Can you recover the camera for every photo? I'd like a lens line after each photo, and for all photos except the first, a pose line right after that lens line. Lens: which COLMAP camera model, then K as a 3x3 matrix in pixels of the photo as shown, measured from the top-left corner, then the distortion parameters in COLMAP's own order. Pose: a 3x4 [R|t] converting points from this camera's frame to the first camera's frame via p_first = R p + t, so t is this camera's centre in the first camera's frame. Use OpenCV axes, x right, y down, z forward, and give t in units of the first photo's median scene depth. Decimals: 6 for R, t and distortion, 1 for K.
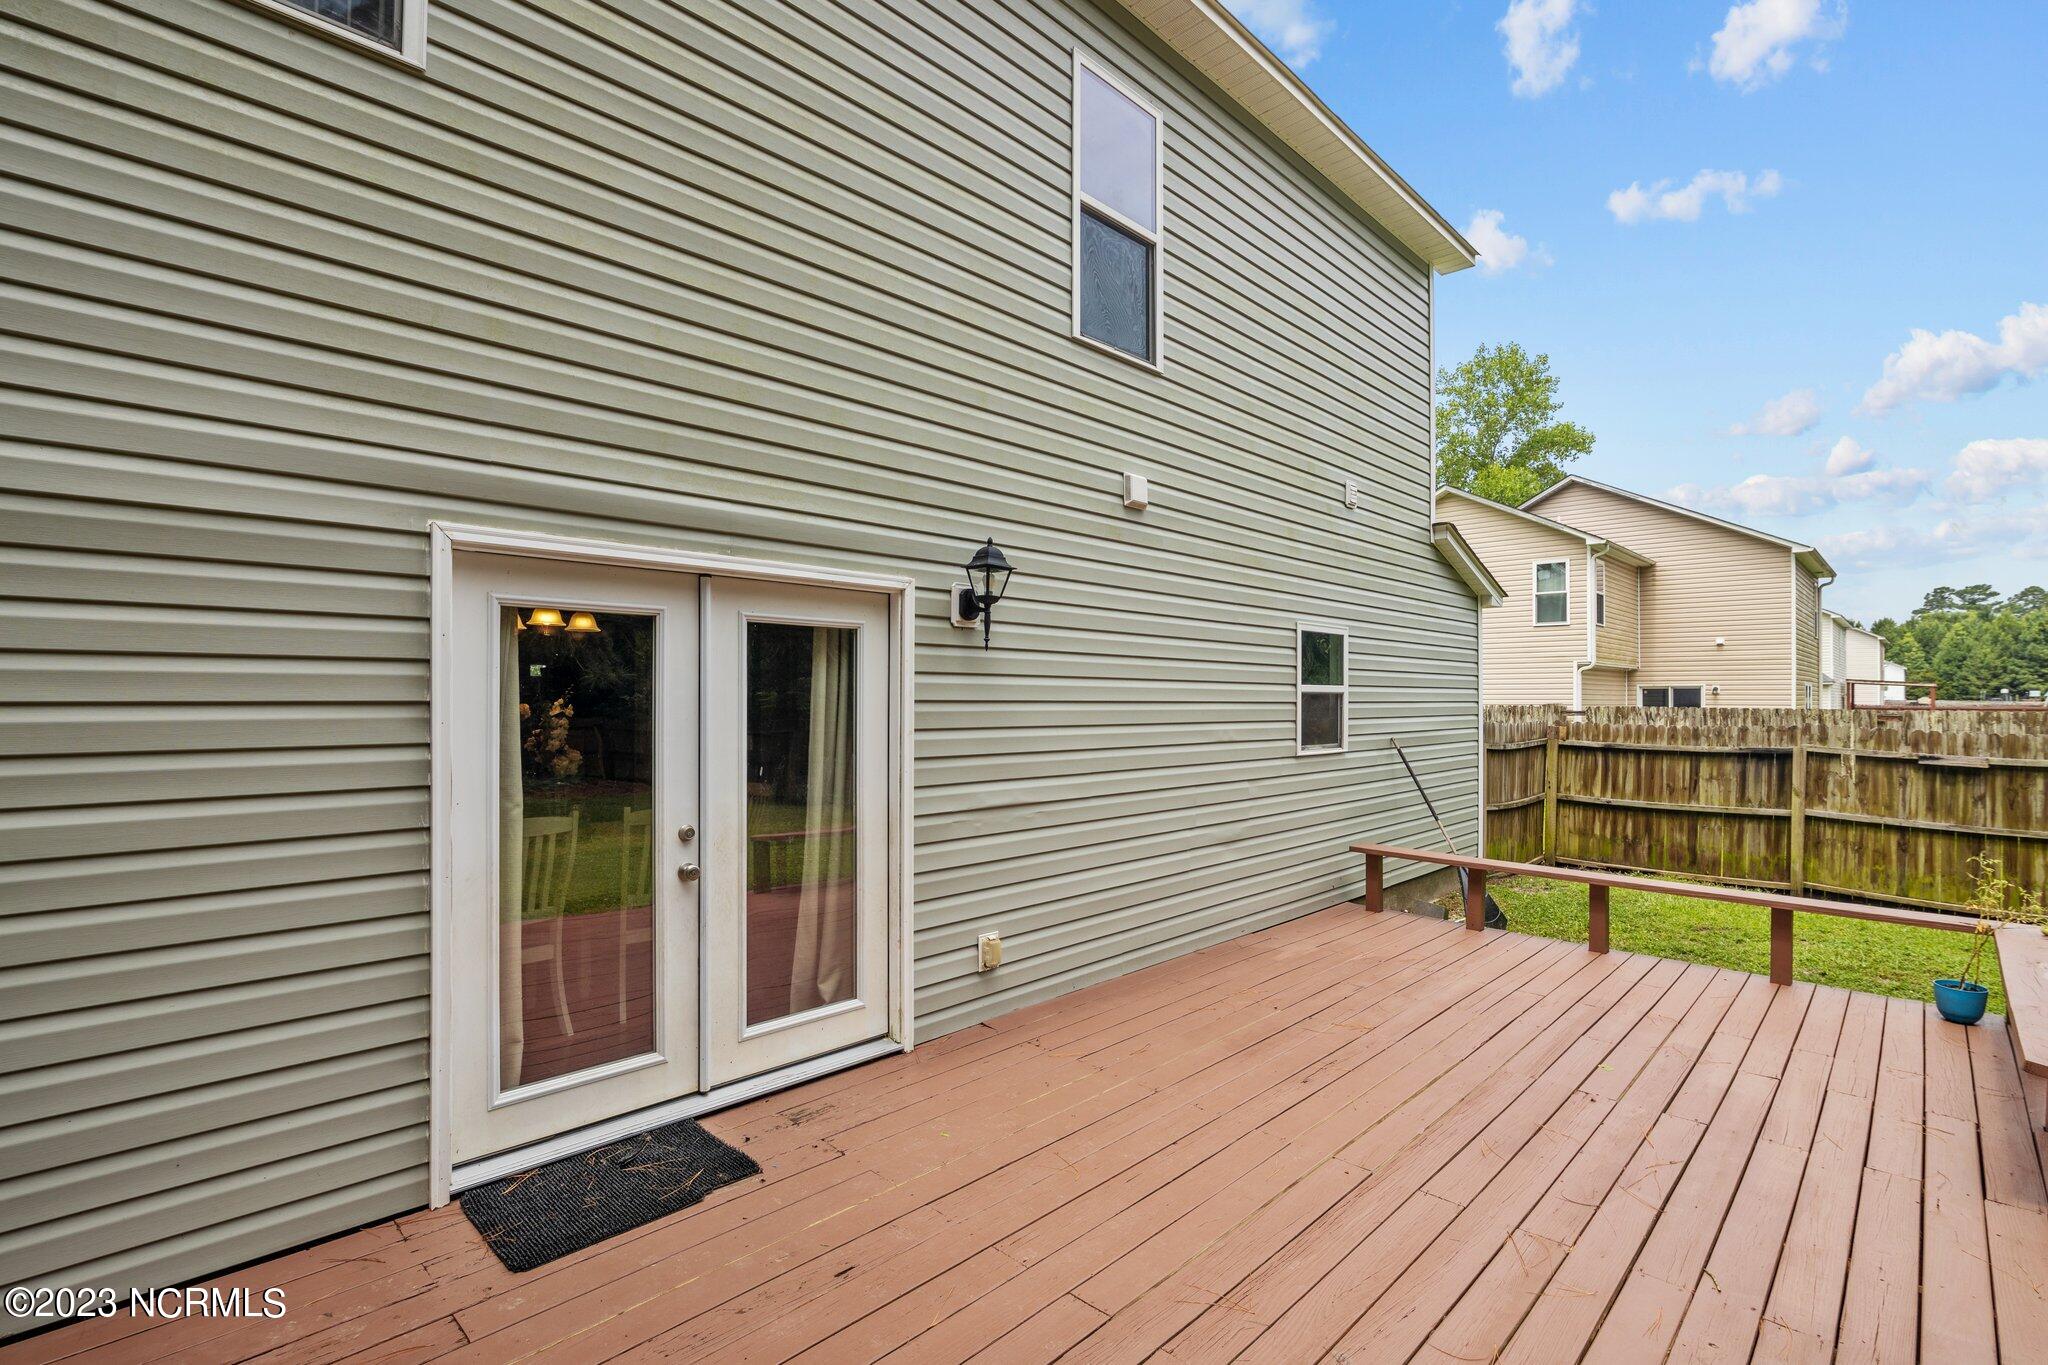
lens RADIAL K [[971.0, 0, 1026.3], [0, 971.0, 685.7], [0, 0, 1]] dist [0.000913, -0.000175]
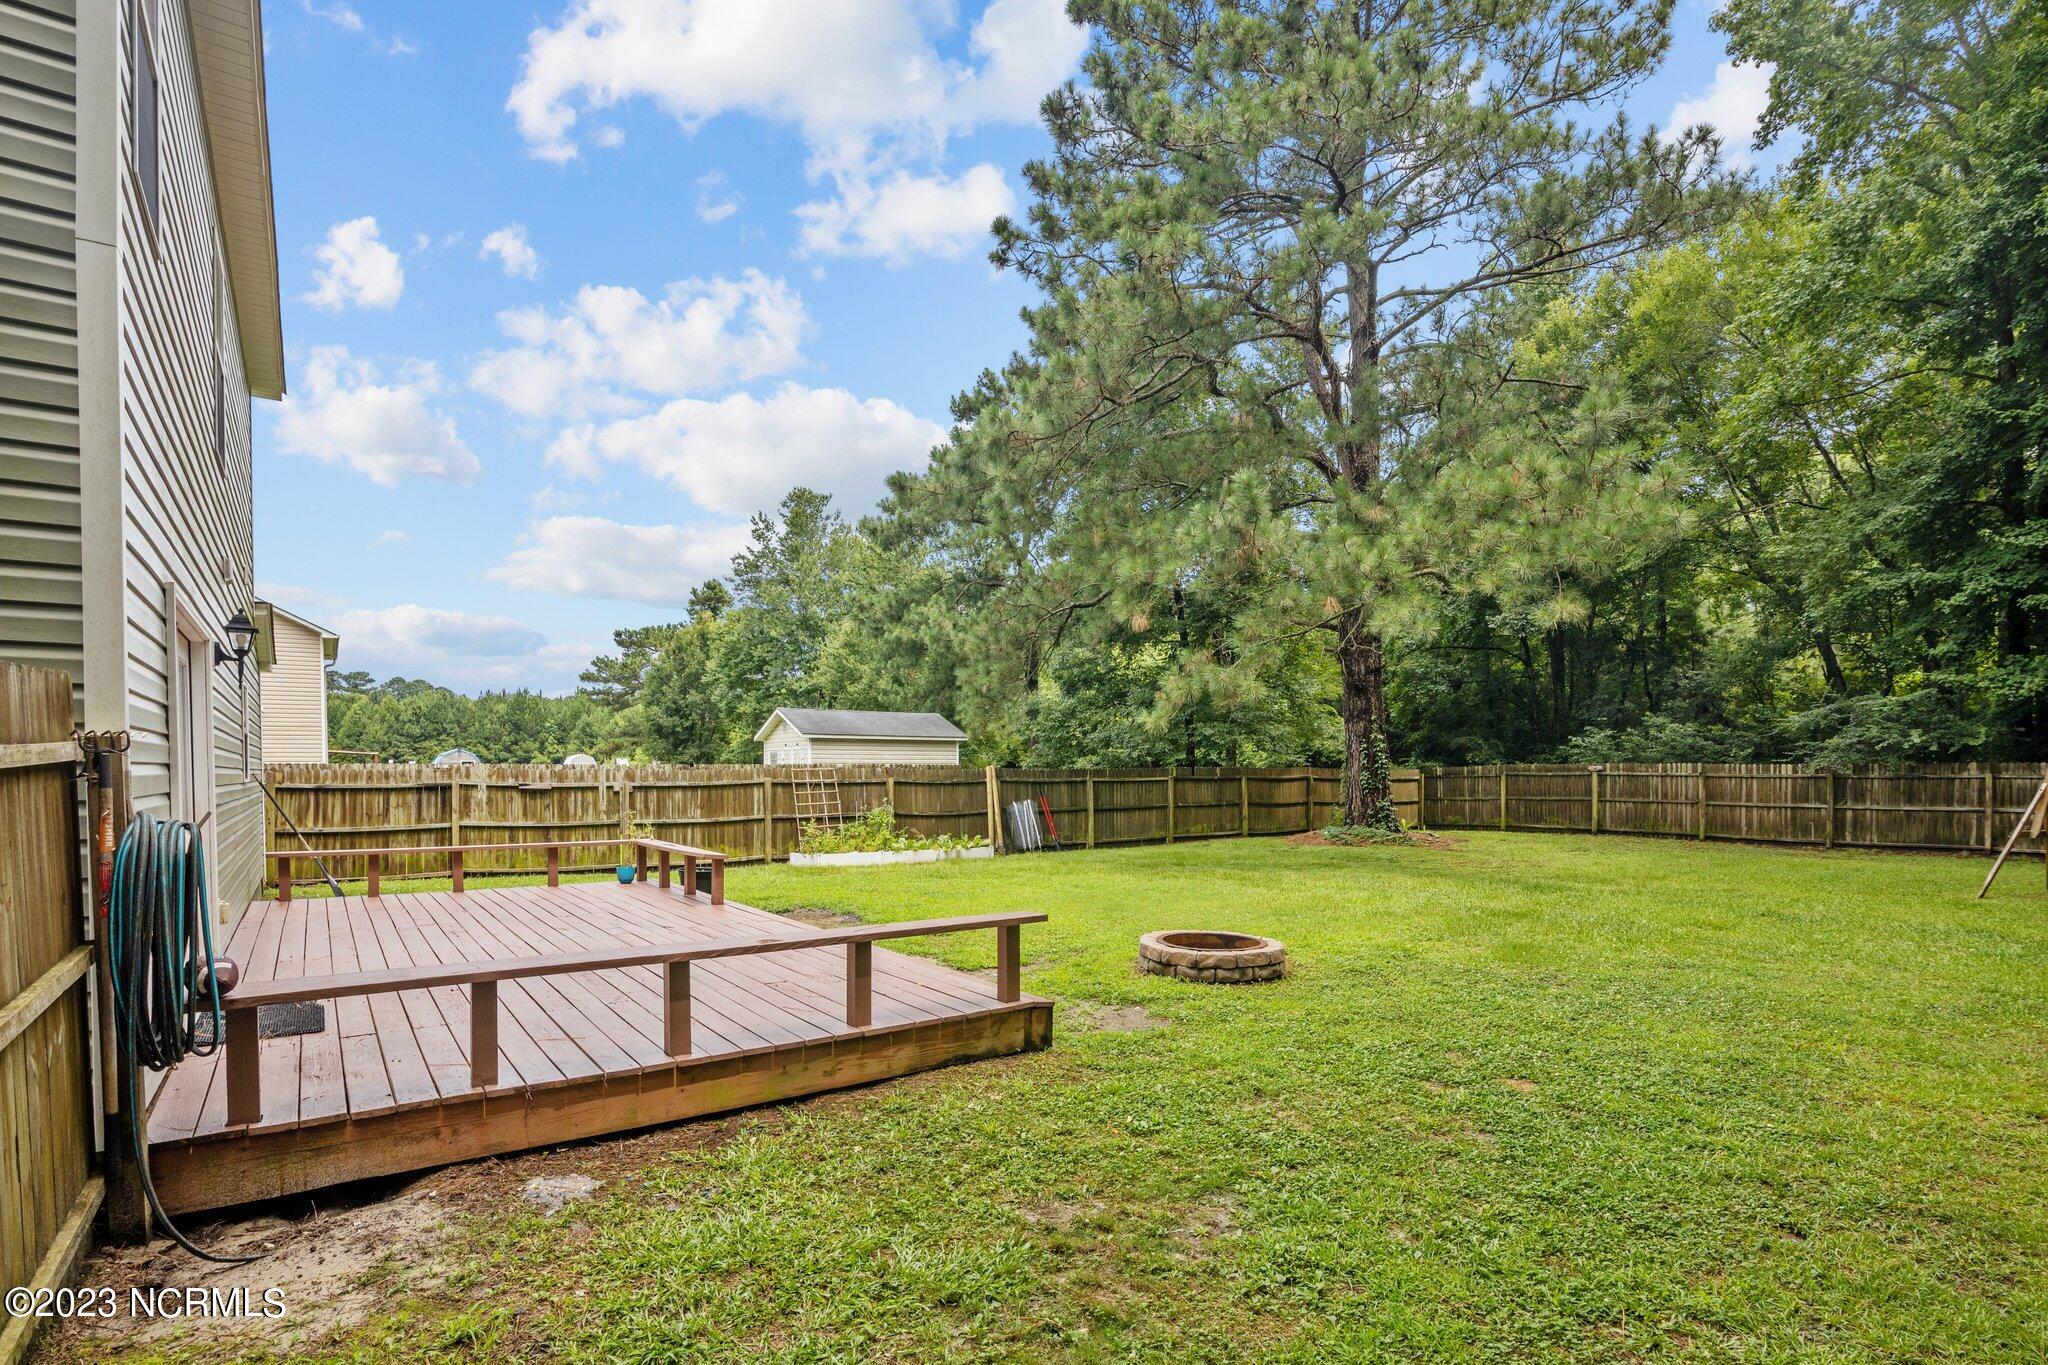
lens RADIAL K [[971.0, 0, 1022.6], [0, 971.0, 807.2], [0, 0, 1]] dist [0.000913, -0.000175]
pose [[0.187601, -0.045049, 0.981212, -0.510320], [-0.004053, 0.998904, 0.046636, 0.026999], [-0.982237, -0.012726, 0.187213, -0.157821]]
